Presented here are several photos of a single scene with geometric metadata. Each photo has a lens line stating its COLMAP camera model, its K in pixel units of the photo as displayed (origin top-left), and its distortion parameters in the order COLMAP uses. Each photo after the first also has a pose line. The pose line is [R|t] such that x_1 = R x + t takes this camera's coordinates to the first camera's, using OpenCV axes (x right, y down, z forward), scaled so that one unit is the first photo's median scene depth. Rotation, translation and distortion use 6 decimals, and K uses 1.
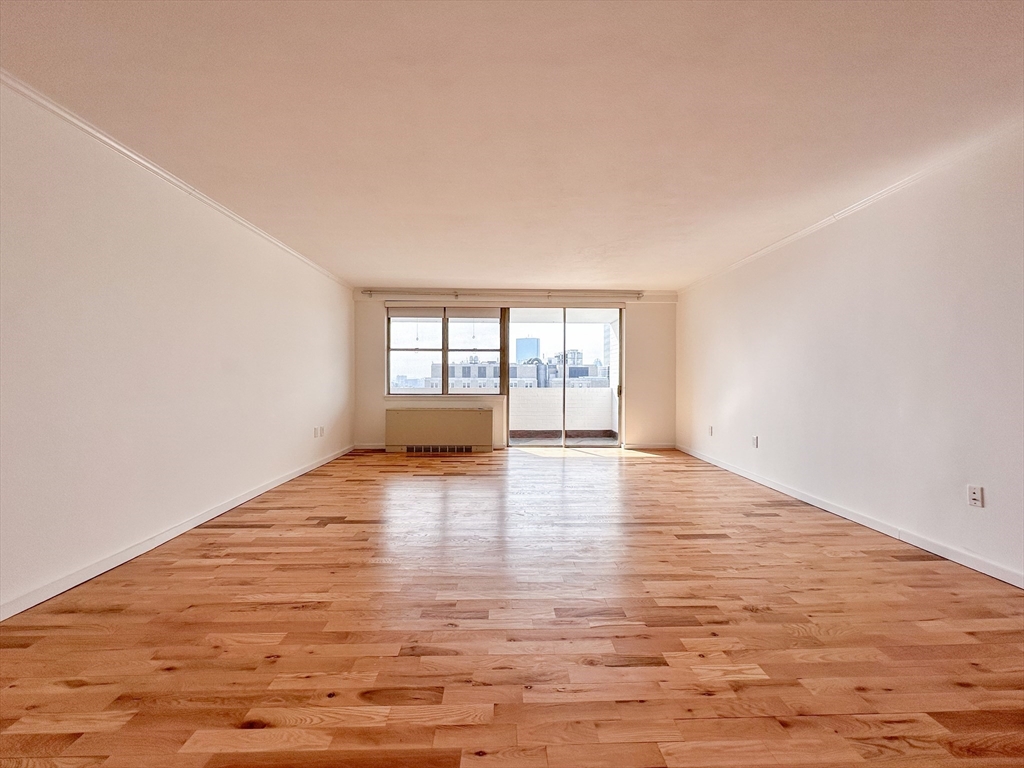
lens RADIAL K [[414.9, 0, 512.0], [0, 414.9, 384.0], [0, 0, 1]] dist [0.000238, -0.000141]
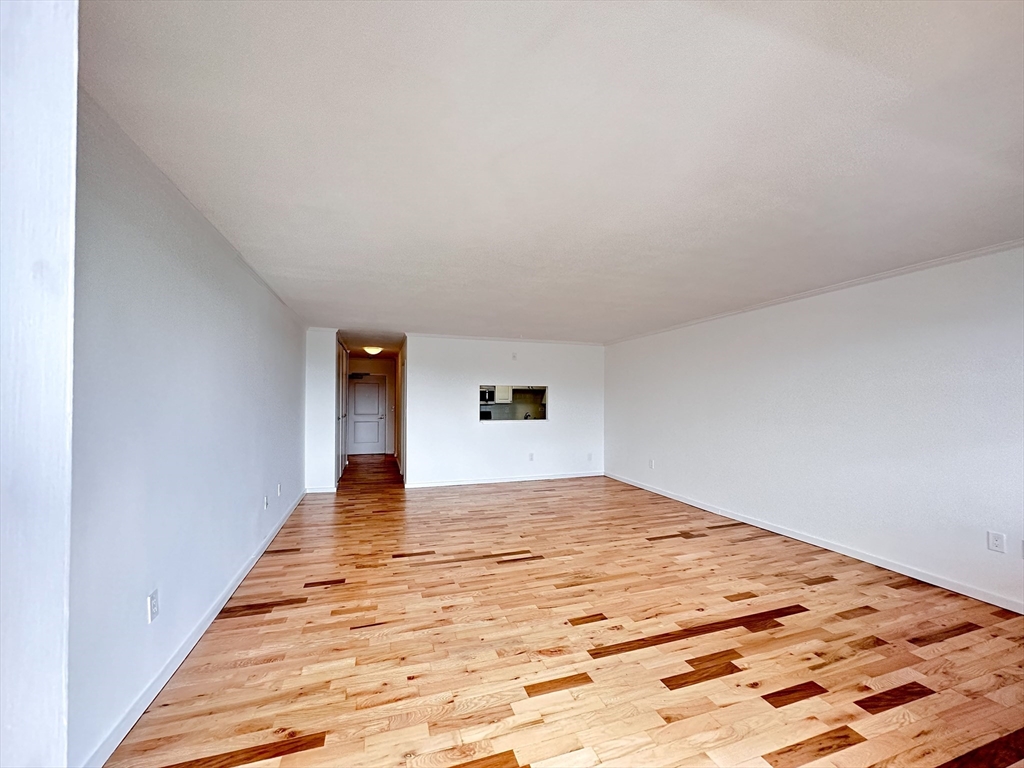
lens RADIAL K [[414.9, 0, 512.0], [0, 414.9, 384.0], [0, 0, 1]] dist [0.000238, -0.000141]
pose [[-0.959916, -0.016825, -0.279783, 0.512373], [-0.008133, 0.999448, -0.032201, -0.117081], [0.280170, -0.028635, -0.959523, 2.235536]]
